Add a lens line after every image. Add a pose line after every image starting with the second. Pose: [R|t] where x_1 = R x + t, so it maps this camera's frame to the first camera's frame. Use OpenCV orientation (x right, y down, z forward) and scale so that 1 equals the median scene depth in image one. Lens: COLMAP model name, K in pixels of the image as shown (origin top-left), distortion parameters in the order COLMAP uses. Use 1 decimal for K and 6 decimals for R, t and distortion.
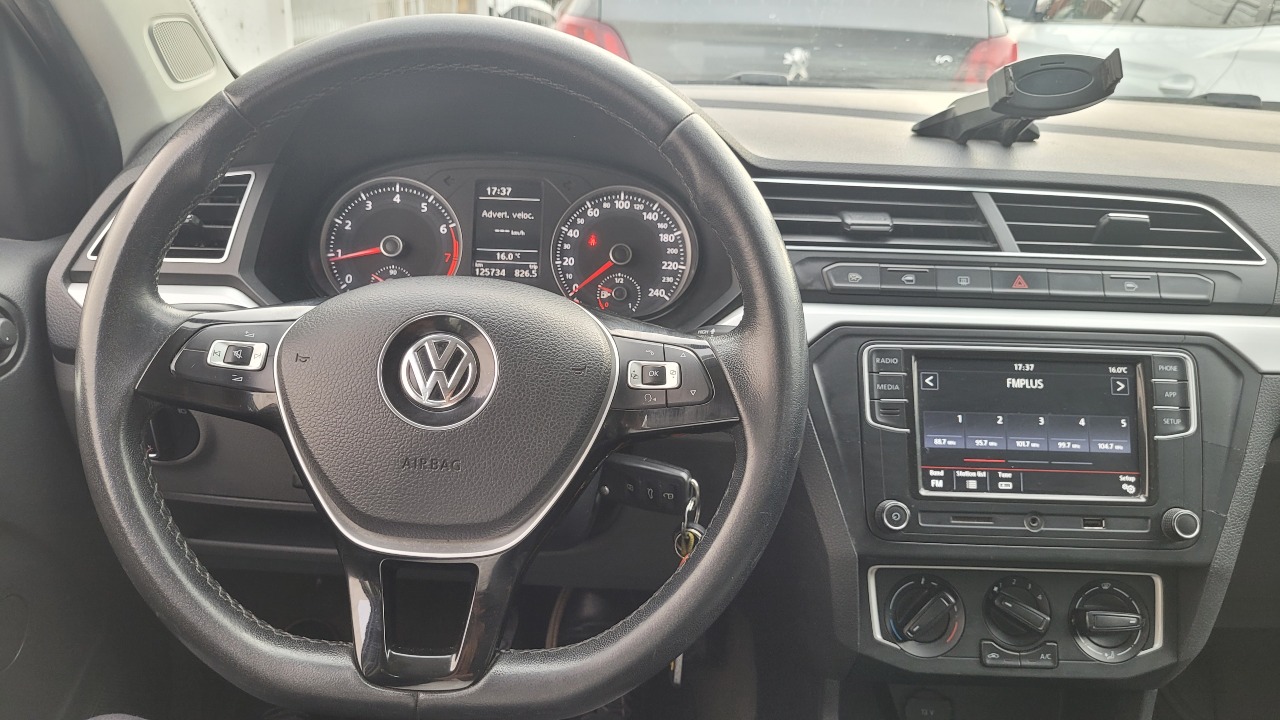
lens RADIAL K [[1004.3, 0, 629.2], [0, 1004.3, 349.6], [0, 0, 1]] dist [0.042393, -0.032862]
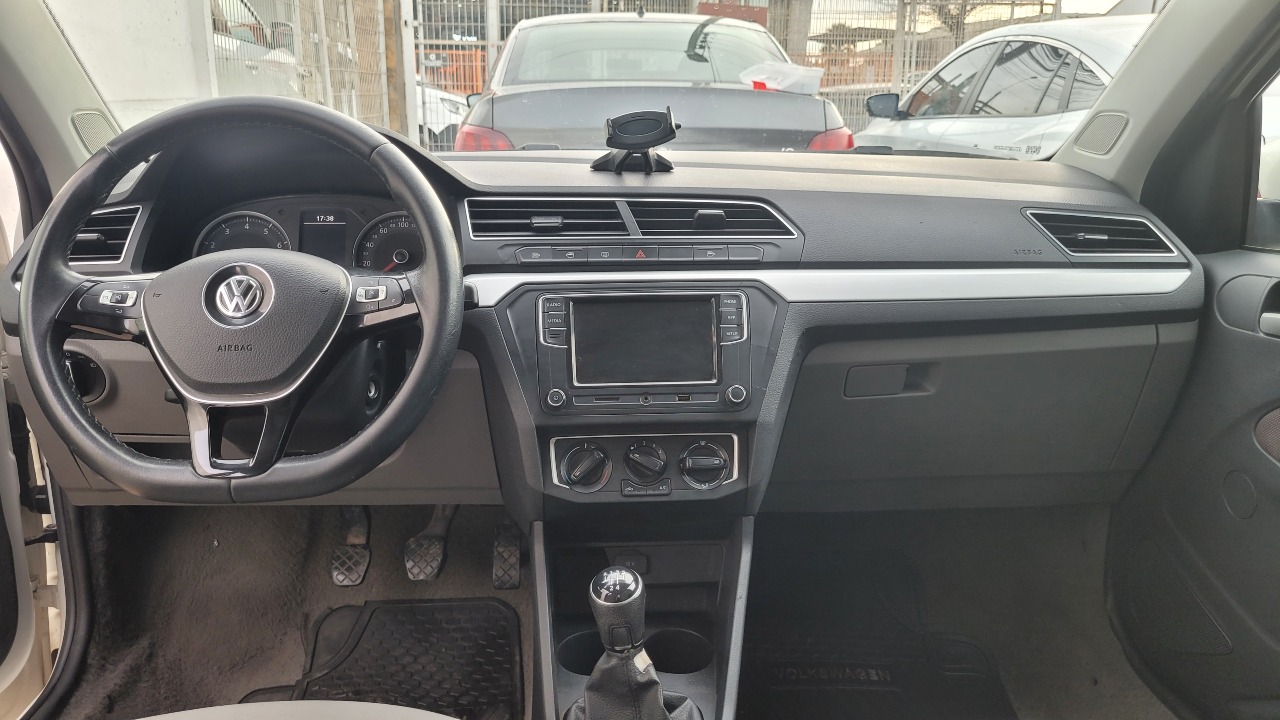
lens RADIAL K [[1004.3, 0, 639.8], [0, 1004.3, 359.0], [0, 0, 1]] dist [0.042393, -0.032862]
pose [[0.997811, -0.046488, 0.047032, 0.264824], [0.050918, 0.993897, -0.097857, 0.216765], [-0.042196, 0.100037, 0.994089, -0.469468]]
